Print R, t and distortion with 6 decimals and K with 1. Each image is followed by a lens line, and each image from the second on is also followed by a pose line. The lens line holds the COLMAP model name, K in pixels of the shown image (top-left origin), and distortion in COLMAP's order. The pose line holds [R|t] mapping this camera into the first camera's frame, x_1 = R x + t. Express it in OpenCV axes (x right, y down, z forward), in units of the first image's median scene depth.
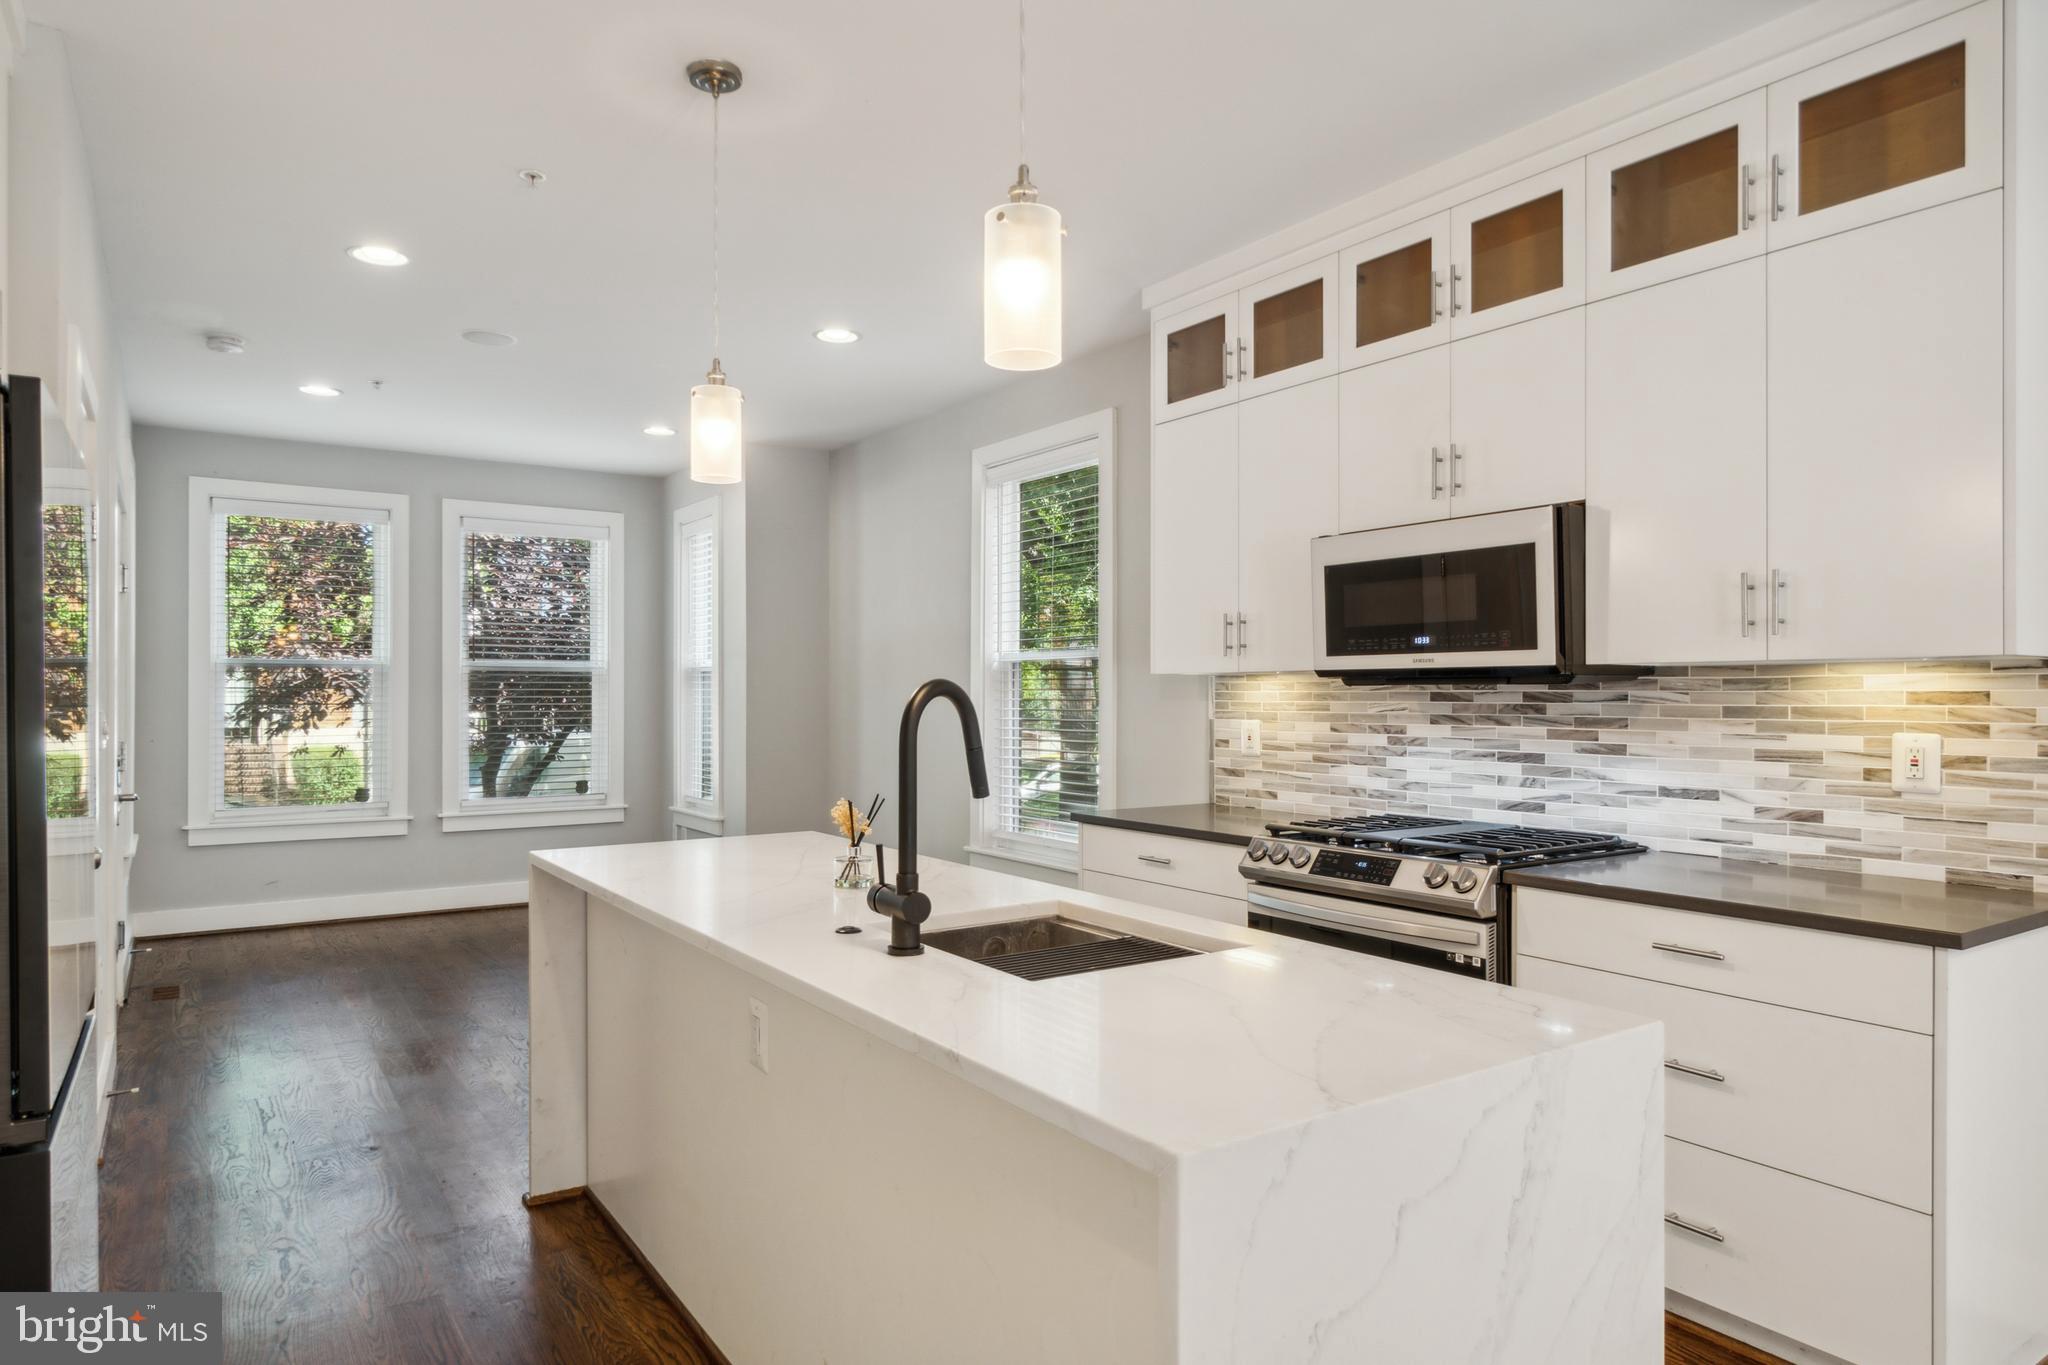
lens RADIAL K [[1250.9, 0, 1017.2], [0, 1250.9, 686.8], [0, 0, 1]] dist [0.001051, 0.001483]
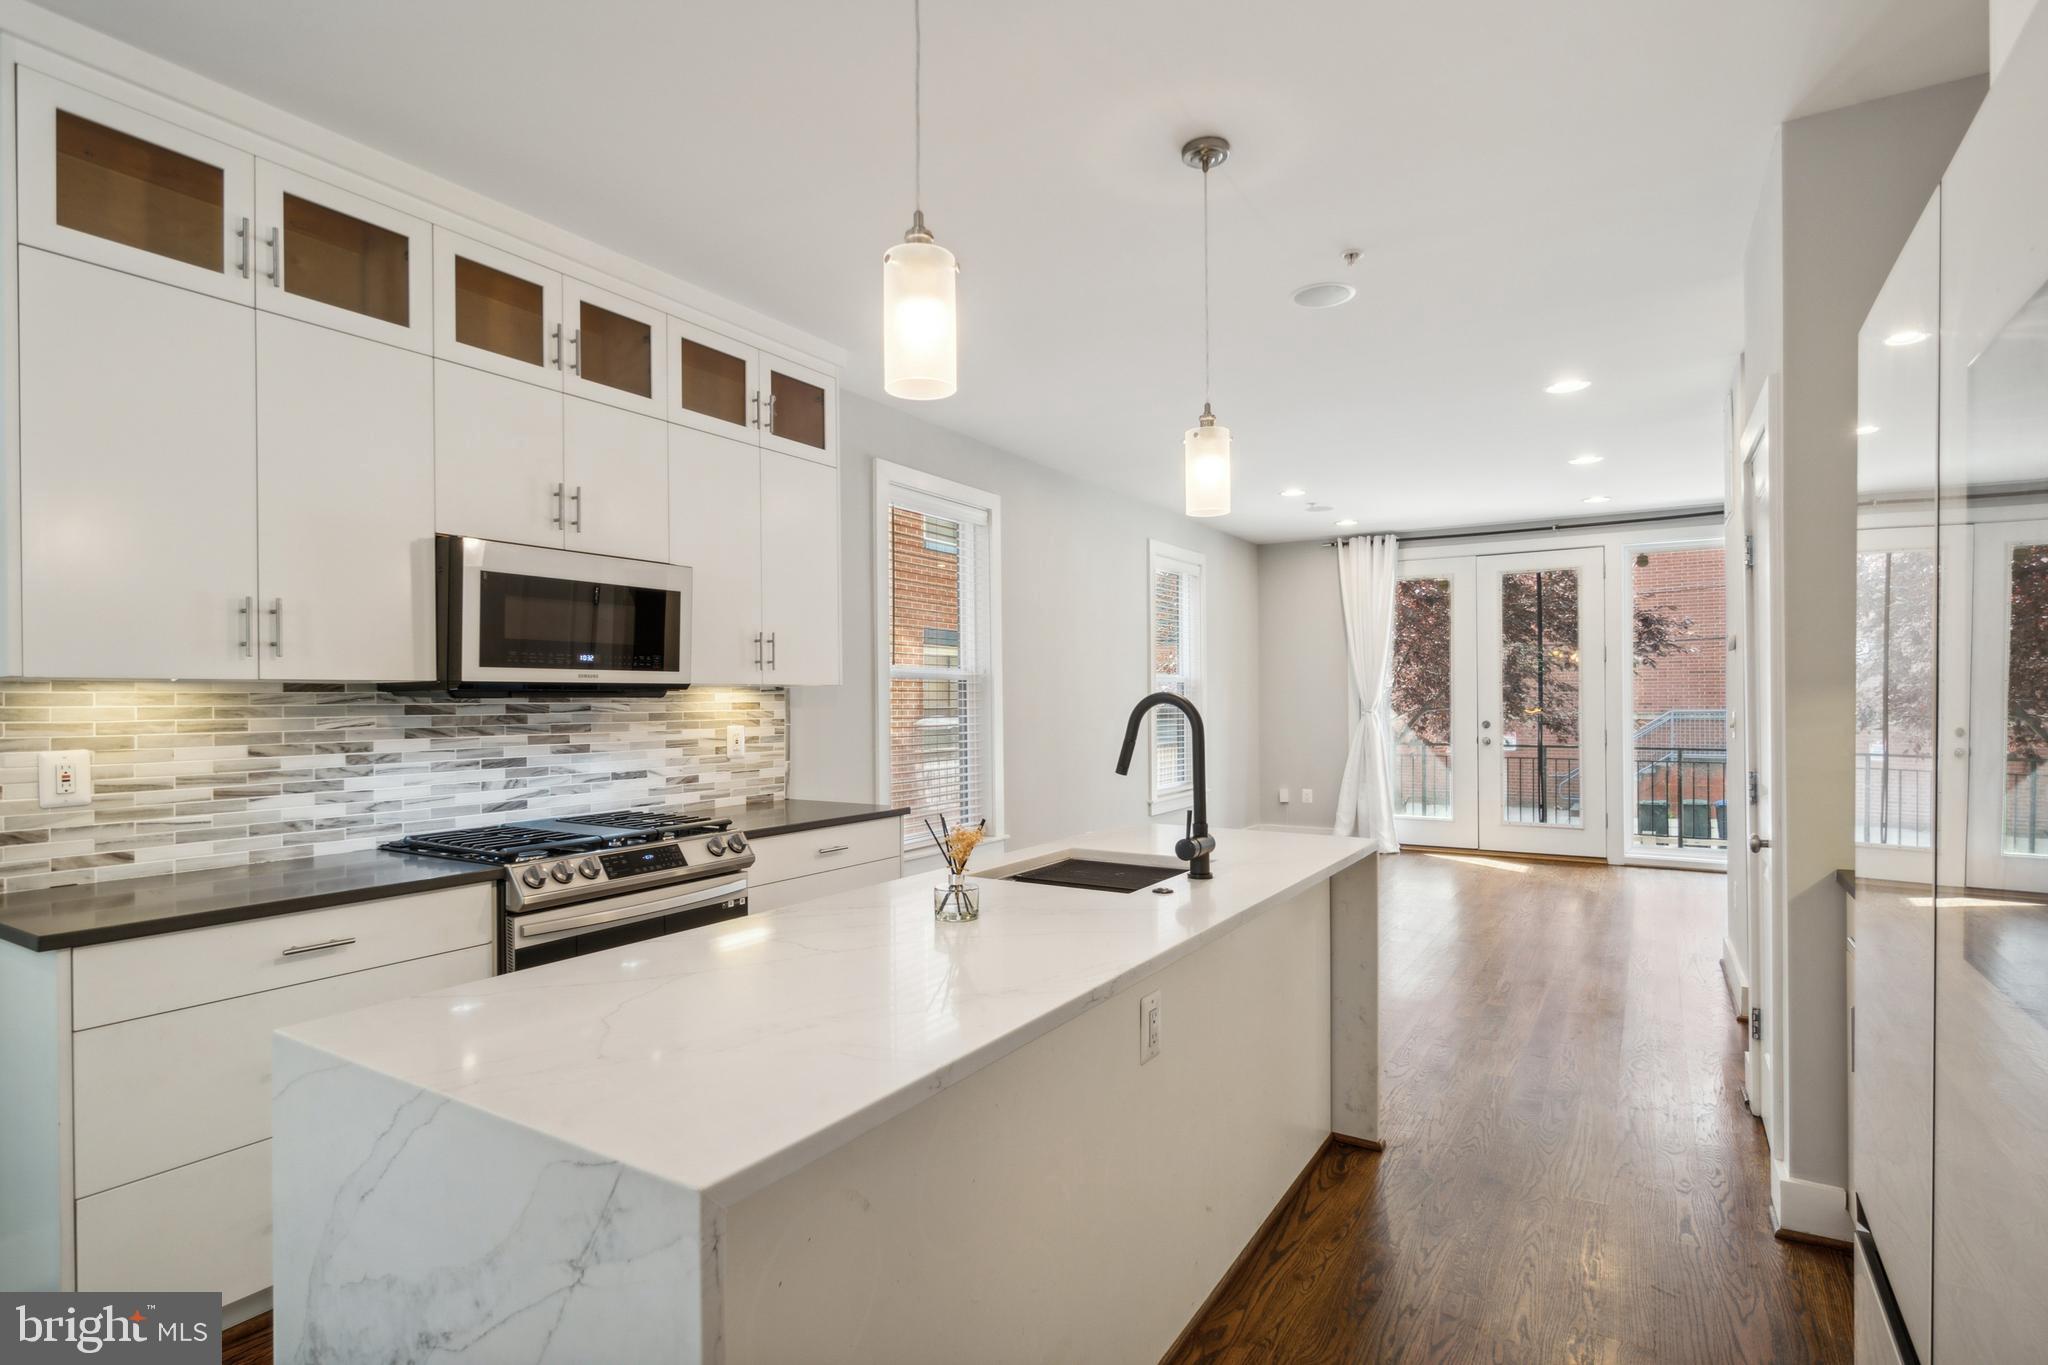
lens RADIAL K [[1029.4, 0, 1025.2], [0, 1029.4, 697.0], [0, 0, 1]] dist [0.002581, -0.002302]
pose [[-0.423823, 0.006801, 0.905720, -0.649086], [0.003842, 0.999976, -0.005711, 0.004627], [-0.905737, 0.001060, -0.423839, 0.991857]]
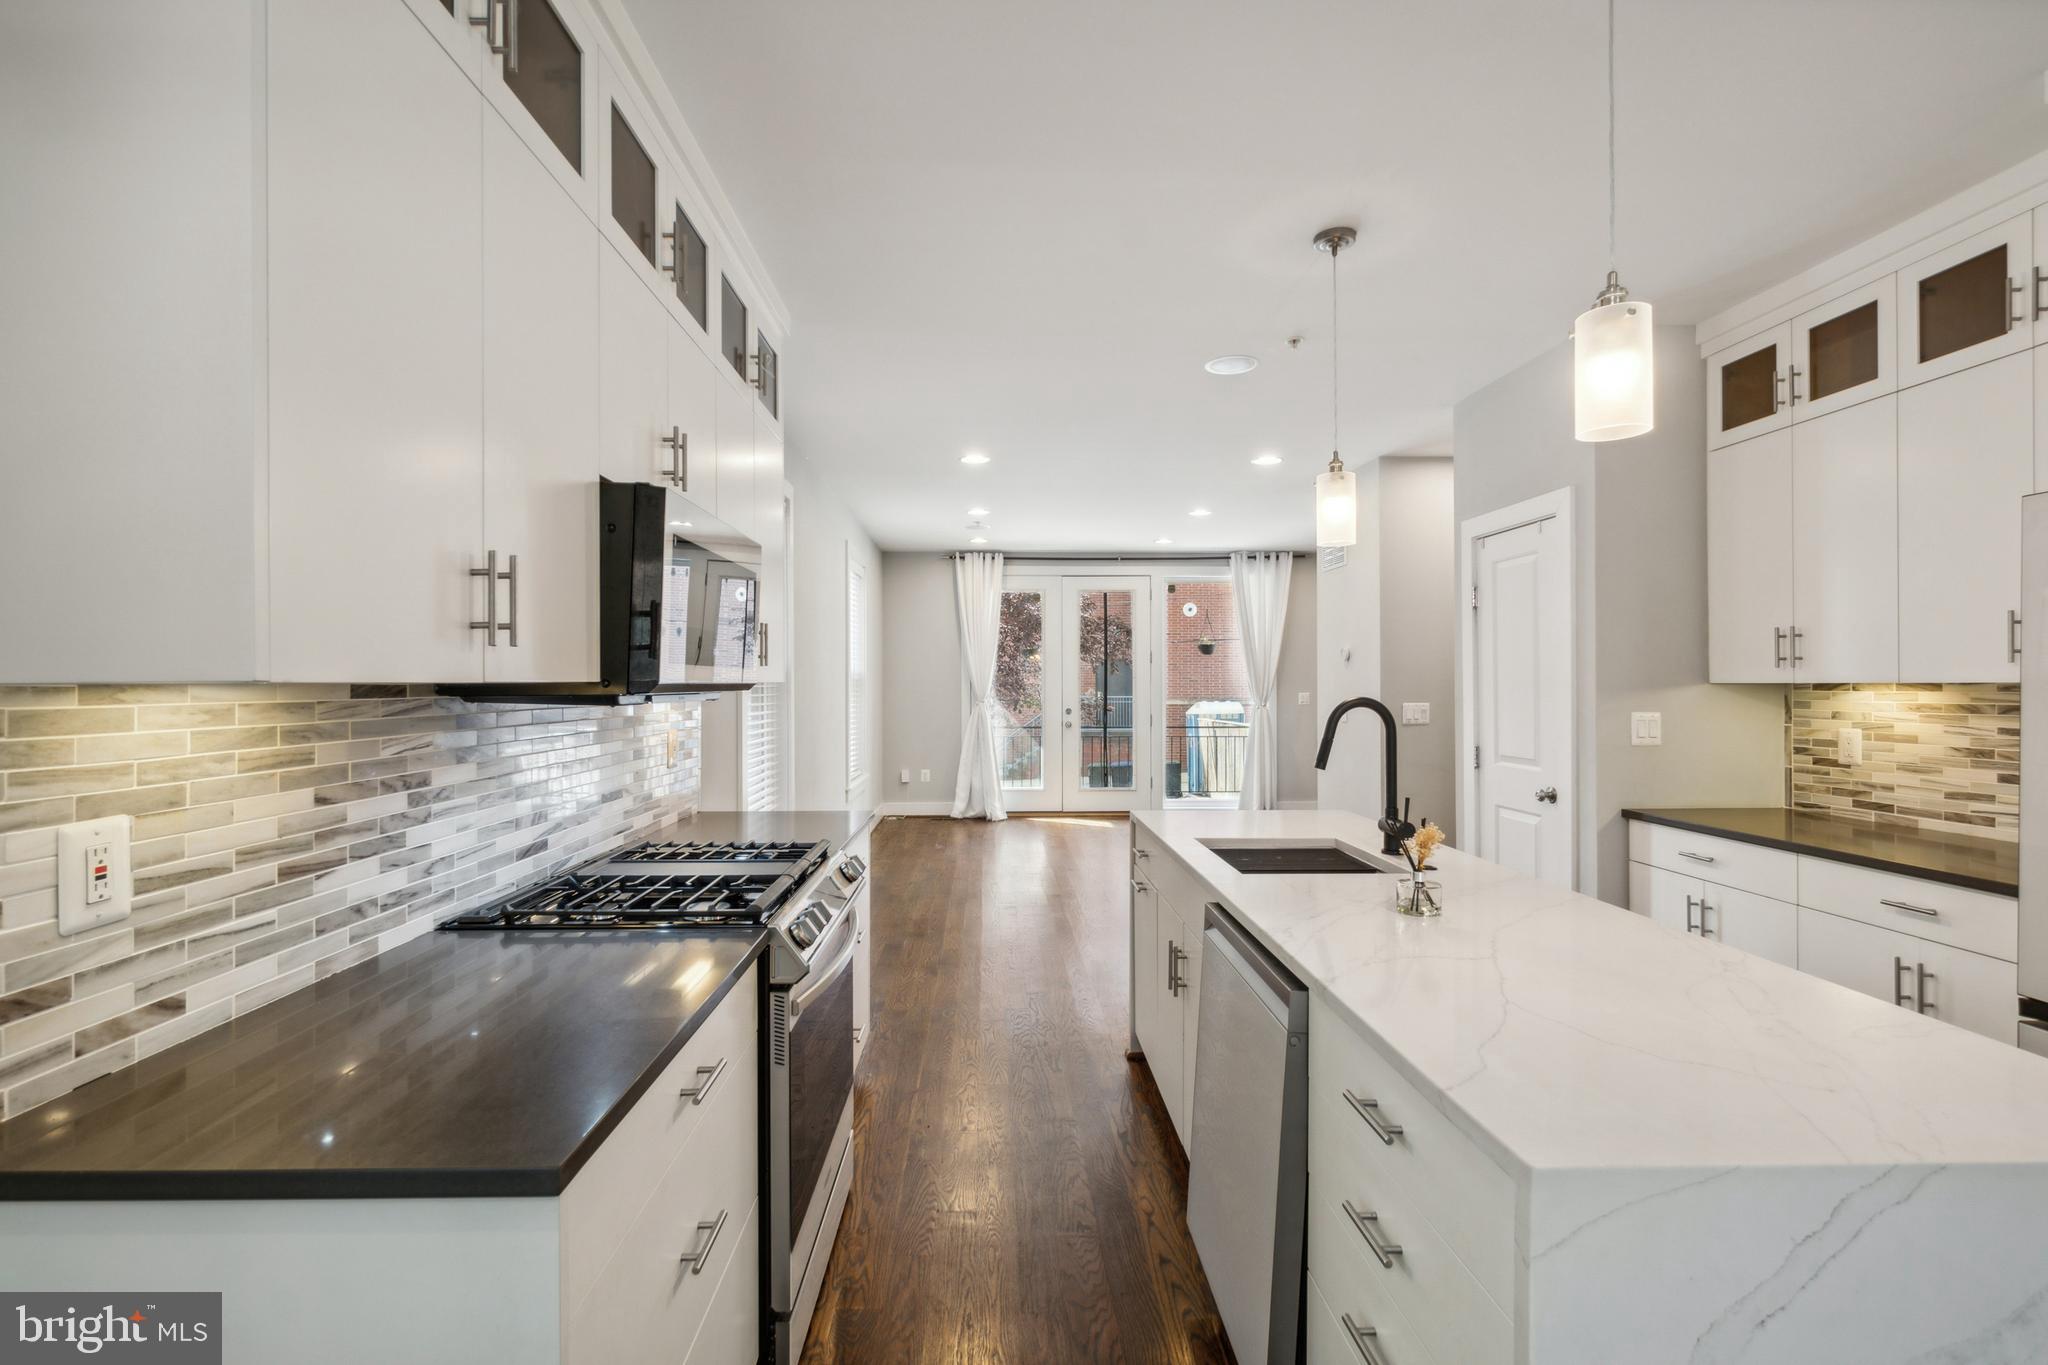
lens RADIAL K [[921.1, 0, 1026.2], [0, 921.1, 682.7], [0, 0, 1]] dist [-0.003183, 0.000604]
pose [[-0.854158, 0.004811, 0.519992, -0.197271], [0.002221, 0.999982, -0.005605, -0.010528], [-0.520009, -0.003633, -0.854153, 1.382240]]
